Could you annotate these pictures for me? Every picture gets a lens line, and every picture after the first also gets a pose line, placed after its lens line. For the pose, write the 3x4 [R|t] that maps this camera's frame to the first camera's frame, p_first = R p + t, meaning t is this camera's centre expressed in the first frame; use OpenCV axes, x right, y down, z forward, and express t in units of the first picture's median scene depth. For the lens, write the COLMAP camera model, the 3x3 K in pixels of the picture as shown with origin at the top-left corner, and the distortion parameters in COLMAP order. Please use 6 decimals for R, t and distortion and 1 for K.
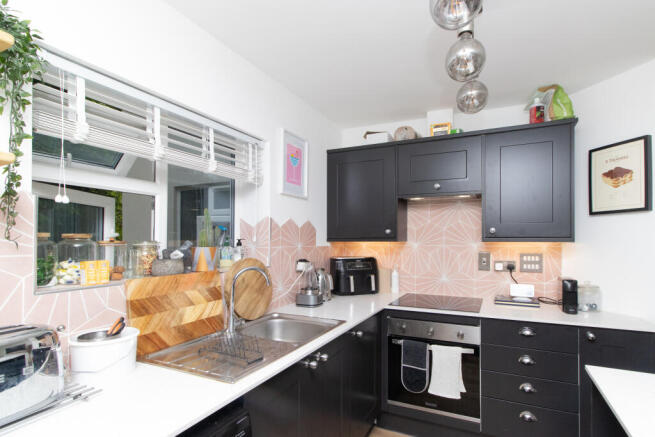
lens RADIAL K [[334.3, 0, 328.7], [0, 334.3, 241.1], [0, 0, 1]] dist [0.002336, 0.000312]
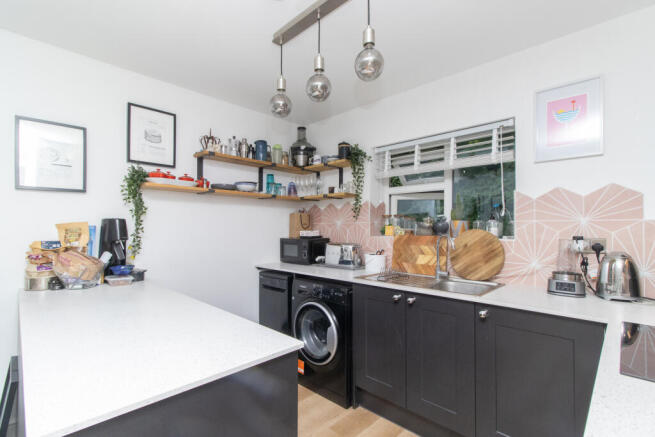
lens RADIAL K [[309.0, 0, 329.4], [0, 309.0, 229.9], [0, 0, 1]] dist [0.002166, 0.000199]
pose [[-0.318627, -0.004784, -0.947868, 1.230706], [-0.003246, 0.999987, -0.003956, 0.068741], [0.947875, 0.001816, -0.318638, 1.013618]]
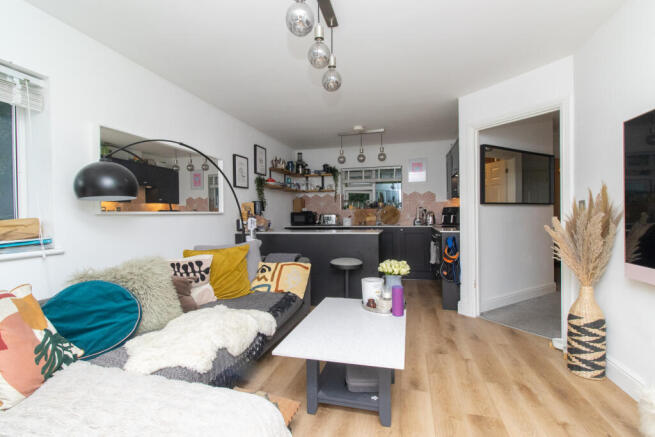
lens RADIAL K [[301.0, 0, 327.5], [0, 301.0, 218.5], [0, 0, 1]] dist [0.004773, 0.000677]
pose [[0.186665, 0.008588, -0.982386, 3.186251], [0.018018, 0.999764, 0.012164, 0.158619], [0.982258, -0.019971, 0.186466, -0.263175]]
